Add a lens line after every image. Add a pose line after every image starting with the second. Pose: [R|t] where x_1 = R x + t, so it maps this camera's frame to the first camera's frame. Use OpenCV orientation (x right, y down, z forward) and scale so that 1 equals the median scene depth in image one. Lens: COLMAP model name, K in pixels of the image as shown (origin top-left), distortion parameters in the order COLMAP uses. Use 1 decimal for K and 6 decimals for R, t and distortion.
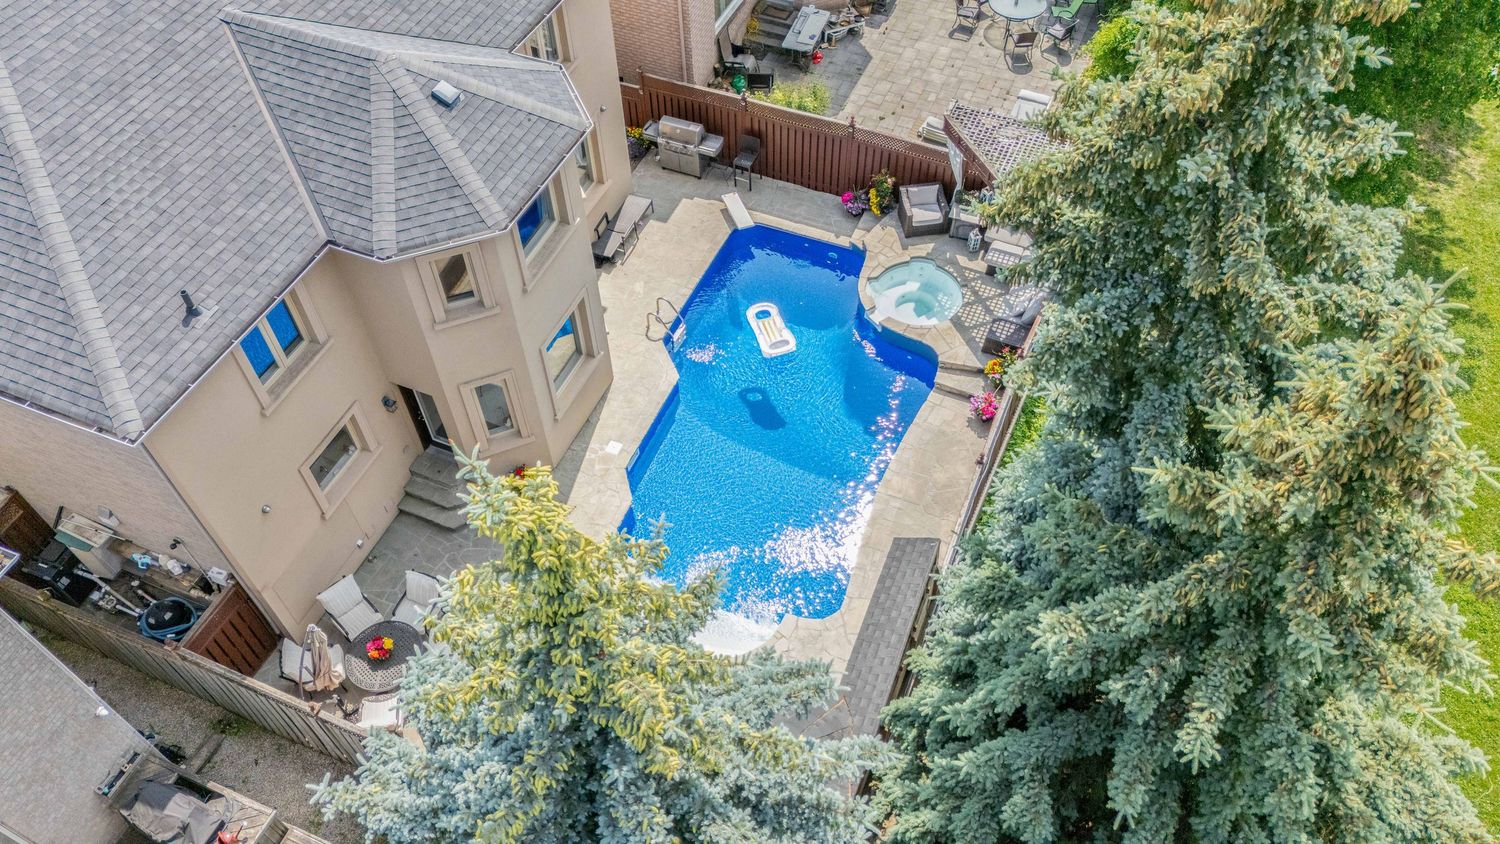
lens RADIAL K [[1103.5, 0, 755.2], [0, 1103.5, 416.8], [0, 0, 1]] dist [0.043817, -0.048580]
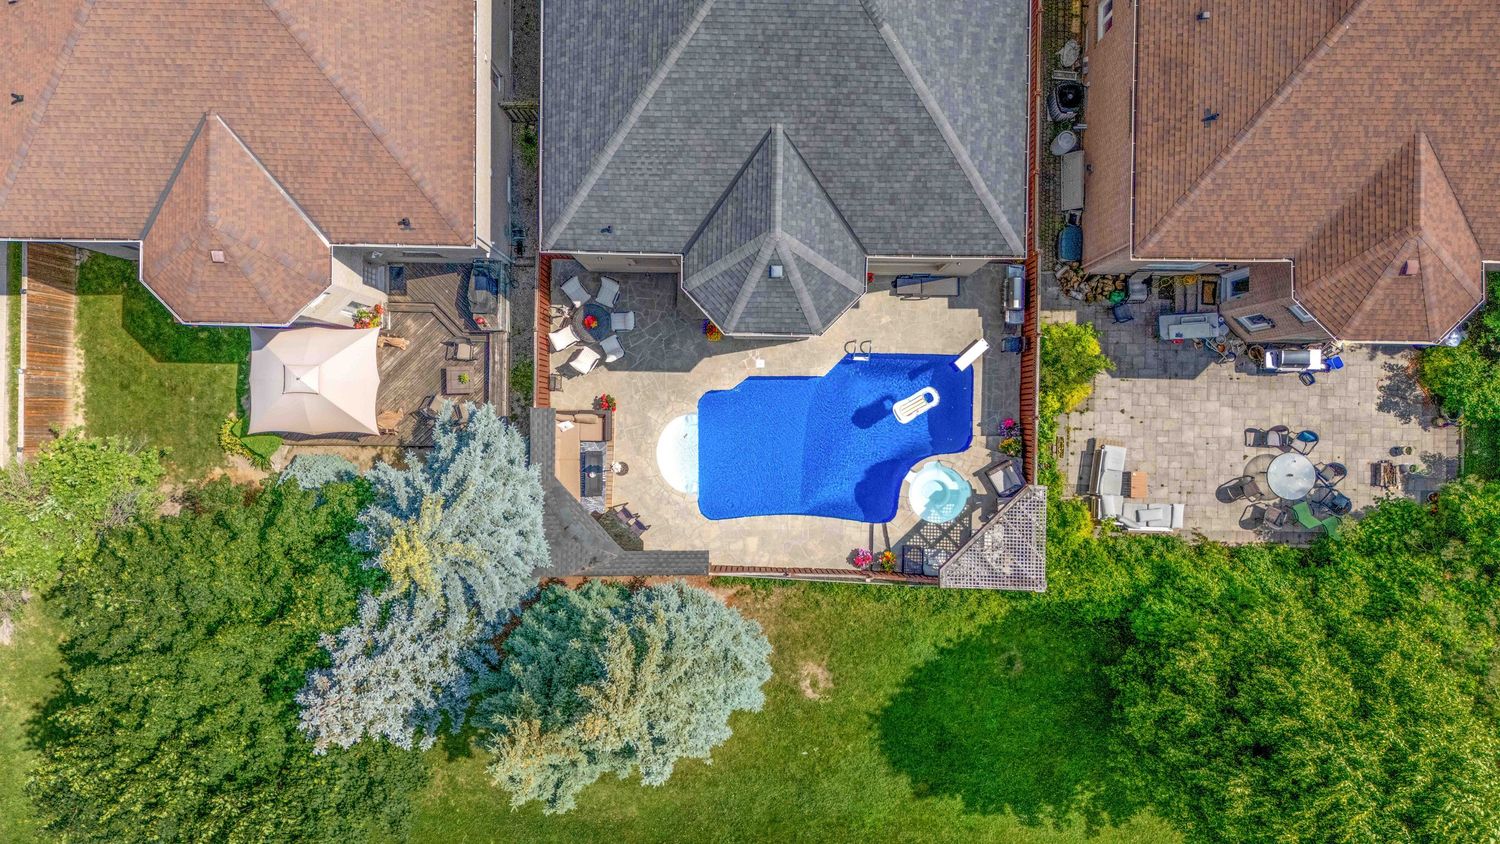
lens RADIAL K [[1103.5, 0, 745.5], [0, 1103.5, 423.1], [0, 0, 1]] dist [0.043817, -0.048580]
pose [[0.371990, 0.928212, 0.006731, -0.071803], [-0.720288, 0.284073, 0.632841, -1.175165], [0.585499, -0.240259, 0.774252, -0.425200]]
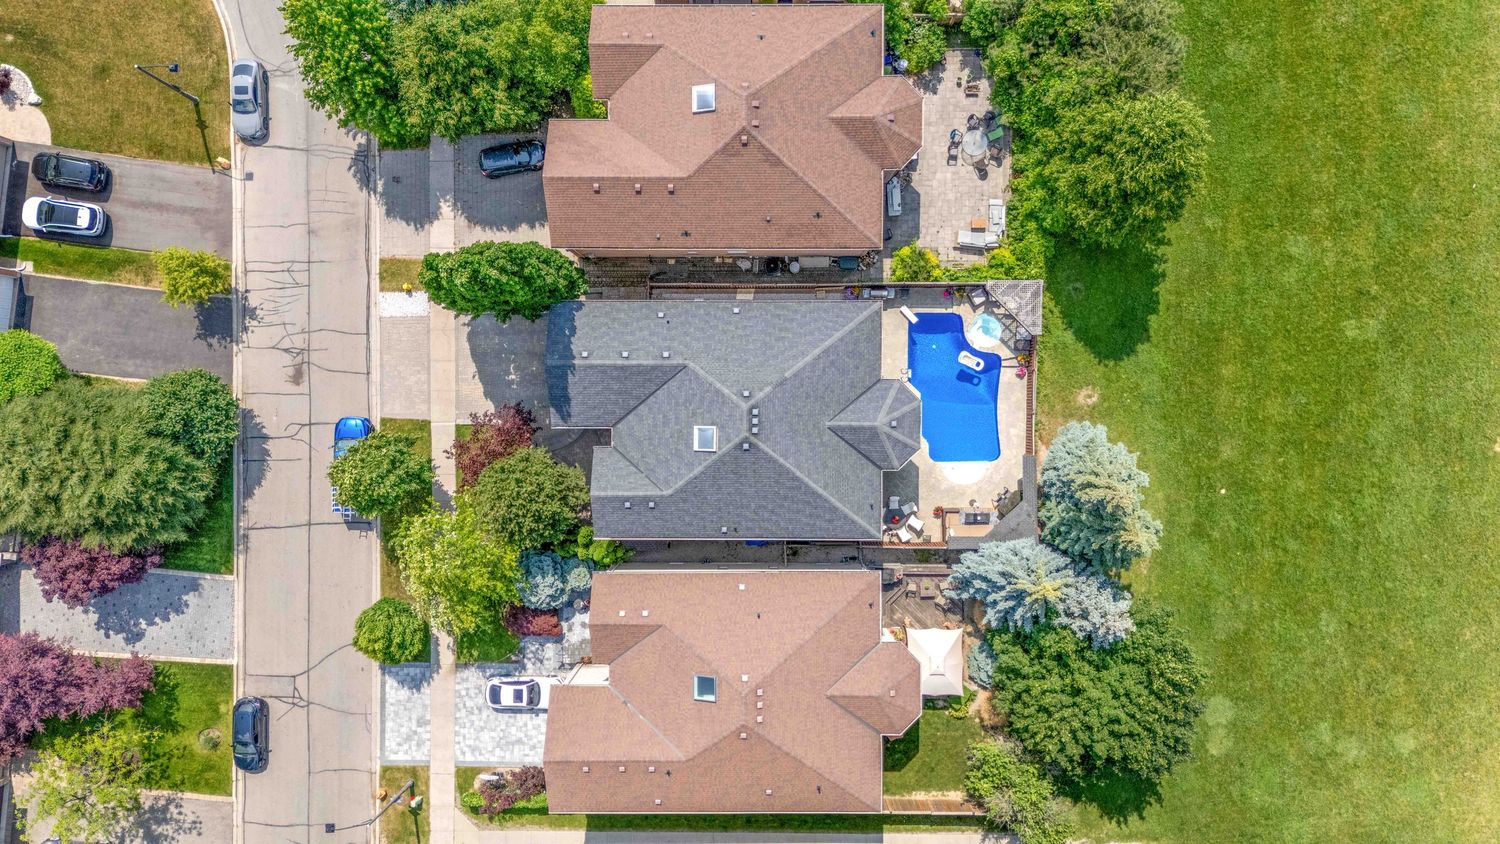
lens RADIAL K [[1103.5, 0, 740.2], [0, 1103.5, 420.4], [0, 0, 1]] dist [0.043817, -0.048580]
pose [[0.923559, -0.383209, -0.013738, -0.622225], [0.306213, 0.715480, 0.627950, -2.467623], [-0.230807, -0.584156, 0.778132, -1.551815]]
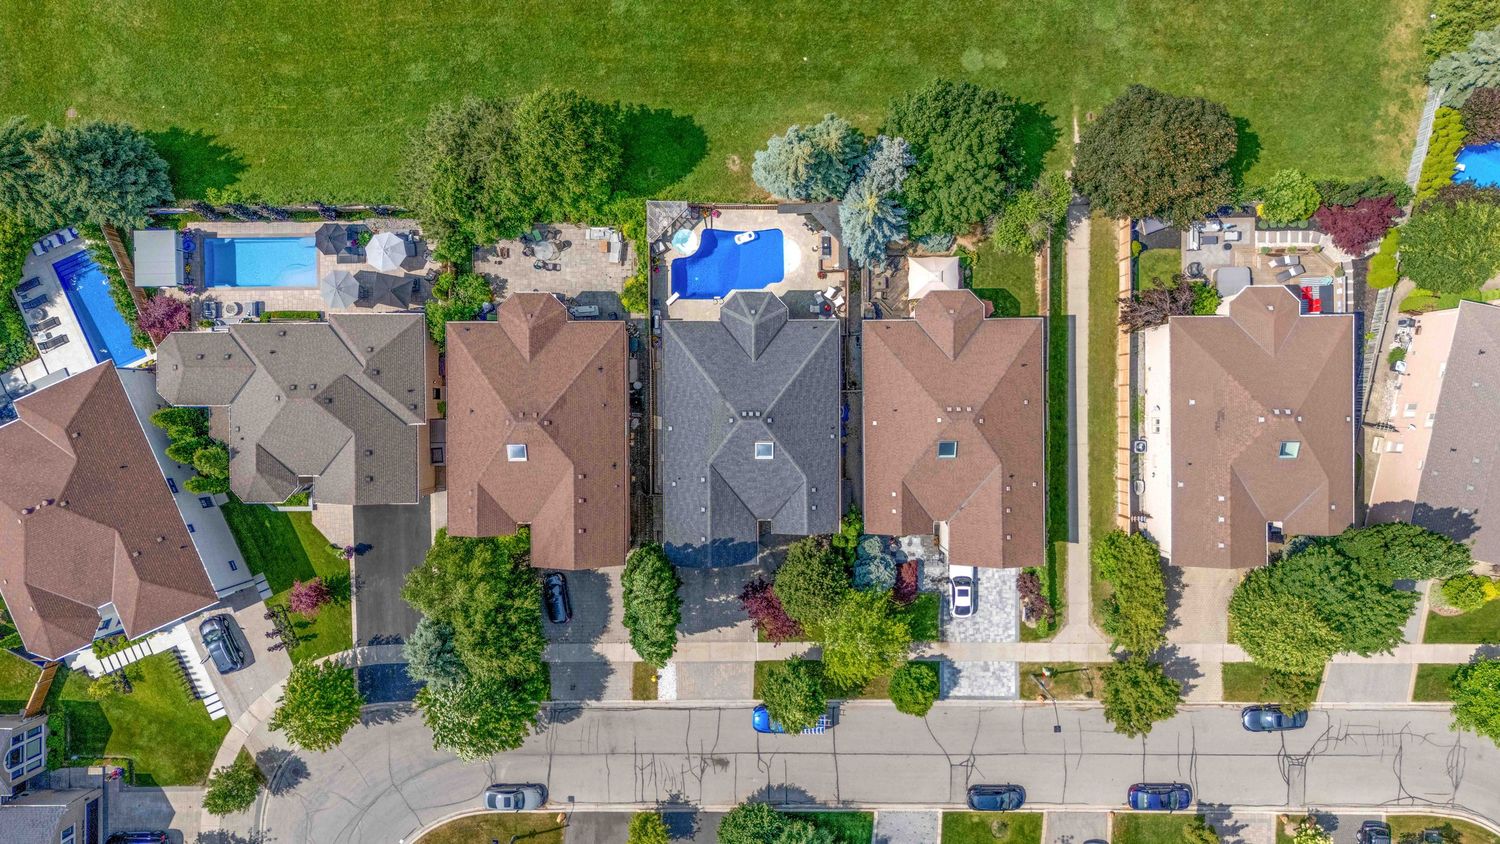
lens RADIAL K [[1103.5, 0, 748.5], [0, 1103.5, 434.3], [0, 0, 1]] dist [0.043817, -0.048580]
pose [[-0.388631, -0.921379, -0.005156, -0.673354], [0.728485, -0.310686, 0.610560, -3.148063], [-0.564159, 0.233526, 0.791953, -2.511899]]
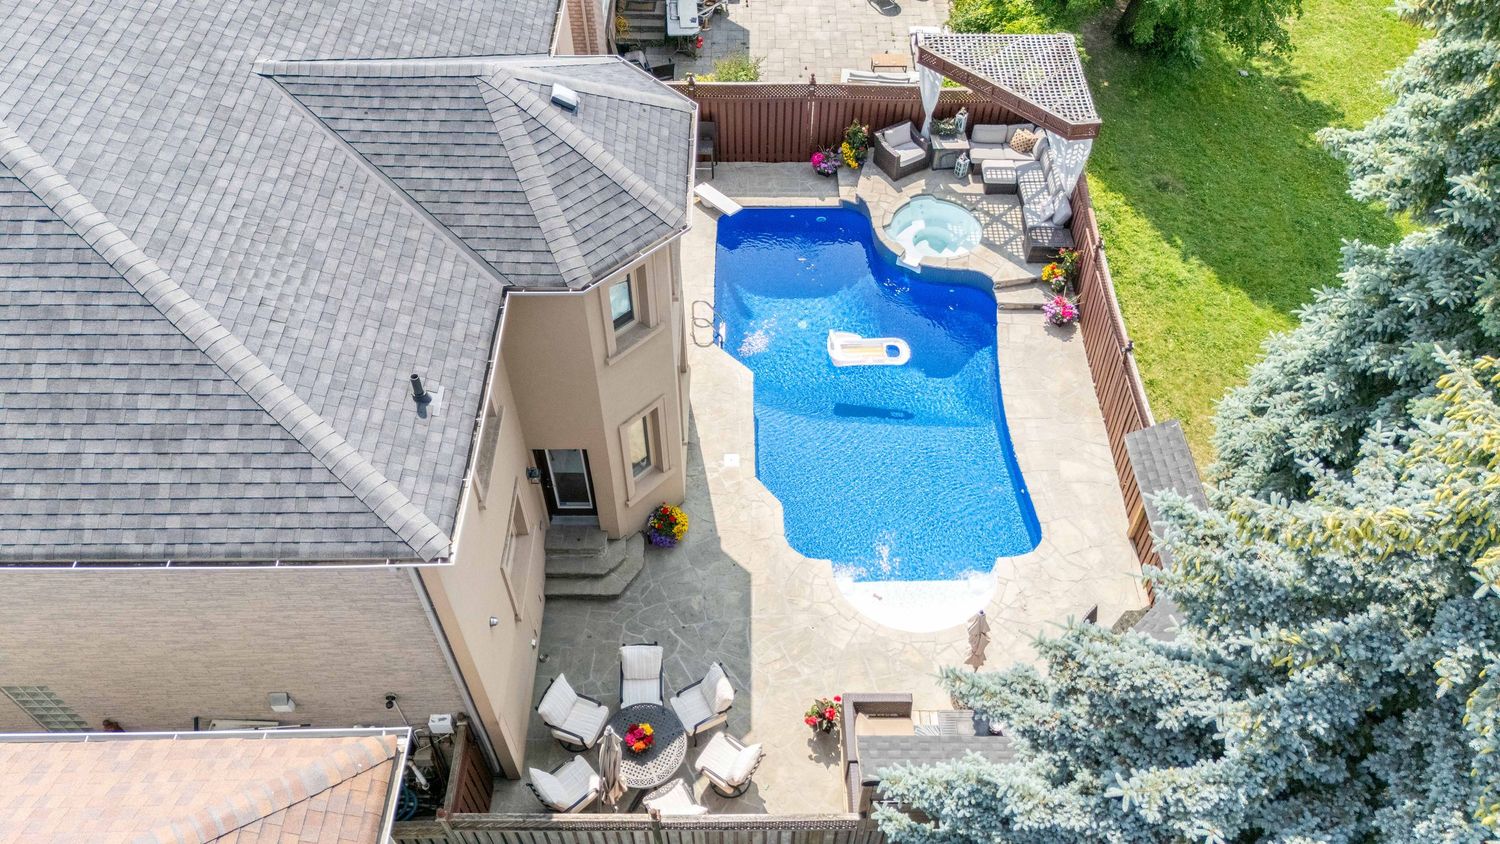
lens RADIAL K [[1103.5, 0, 745.9], [0, 1103.5, 416.9], [0, 0, 1]] dist [0.043817, -0.048580]
pose [[0.922748, -0.290440, 0.253339, -0.392725], [0.297263, 0.954723, 0.011808, -0.016268], [-0.245298, 0.064412, 0.967306, 0.120745]]
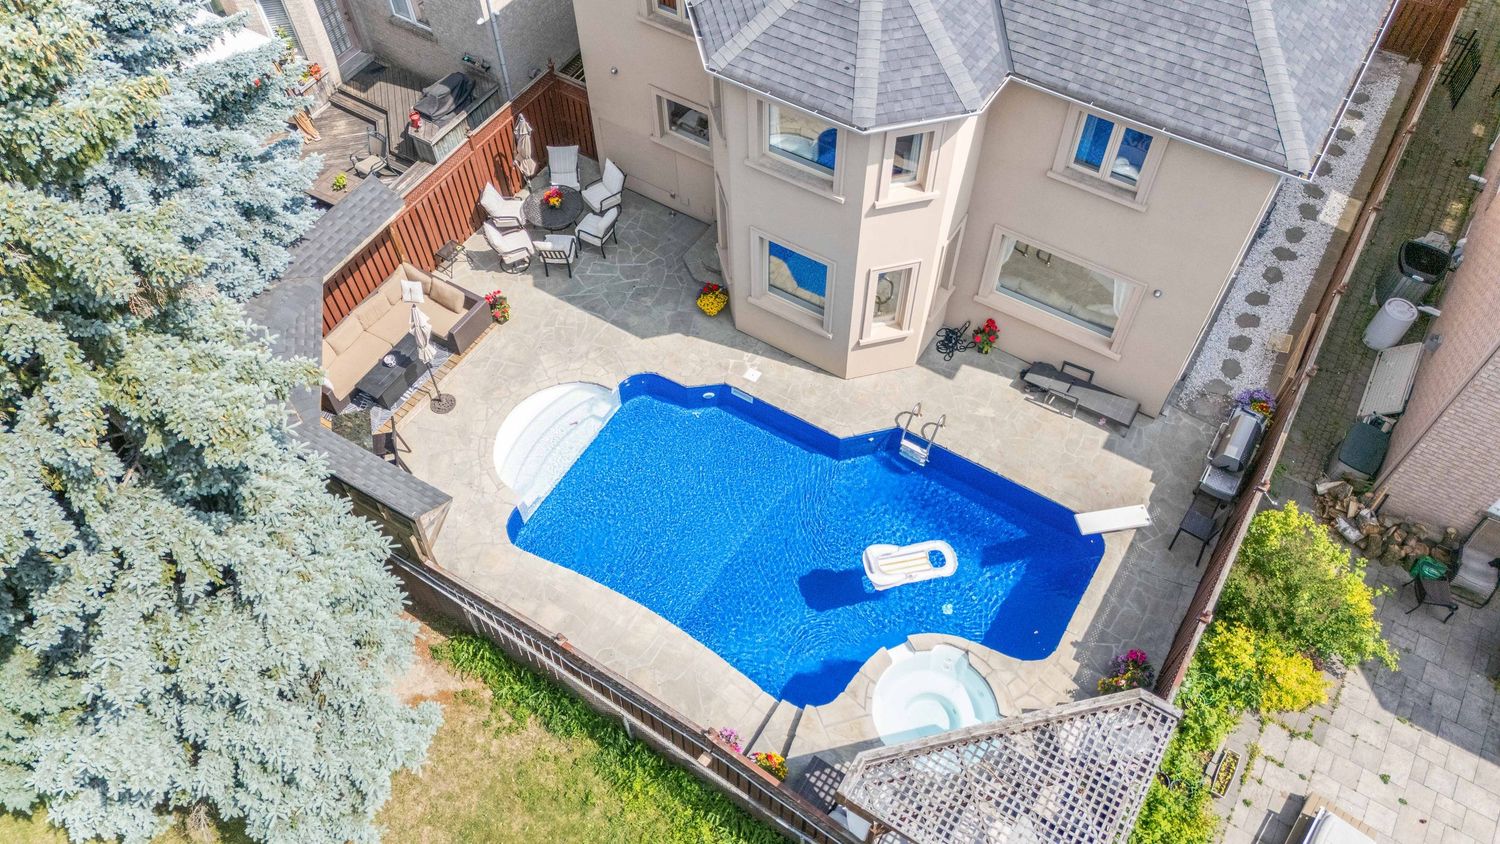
lens RADIAL K [[1103.5, 0, 752.3], [0, 1103.5, 422.9], [0, 0, 1]] dist [0.043817, -0.048580]
pose [[-0.158944, 0.813680, -0.559161, 0.526937], [-0.763116, 0.258091, 0.592489, -0.627673], [0.626411, 0.520878, 0.579910, 0.521536]]
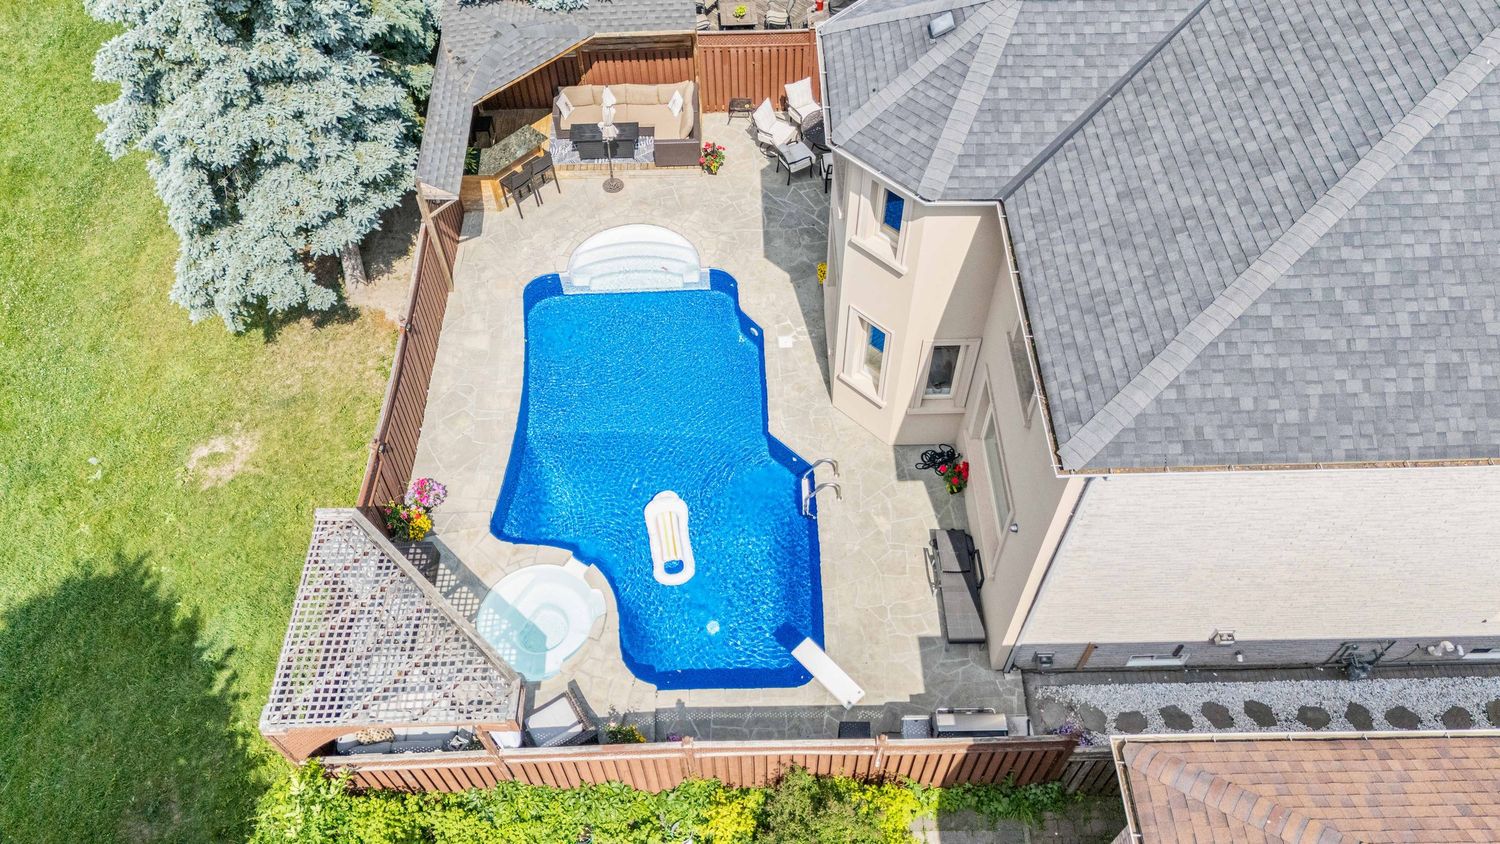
lens RADIAL K [[1103.5, 0, 756.8], [0, 1103.5, 427.2], [0, 0, 1]] dist [0.043817, -0.048580]
pose [[-0.913013, 0.342044, -0.222292, 0.169119], [-0.306521, -0.215670, 0.927109, -1.056588], [0.269170, 0.914599, 0.301754, 0.877807]]
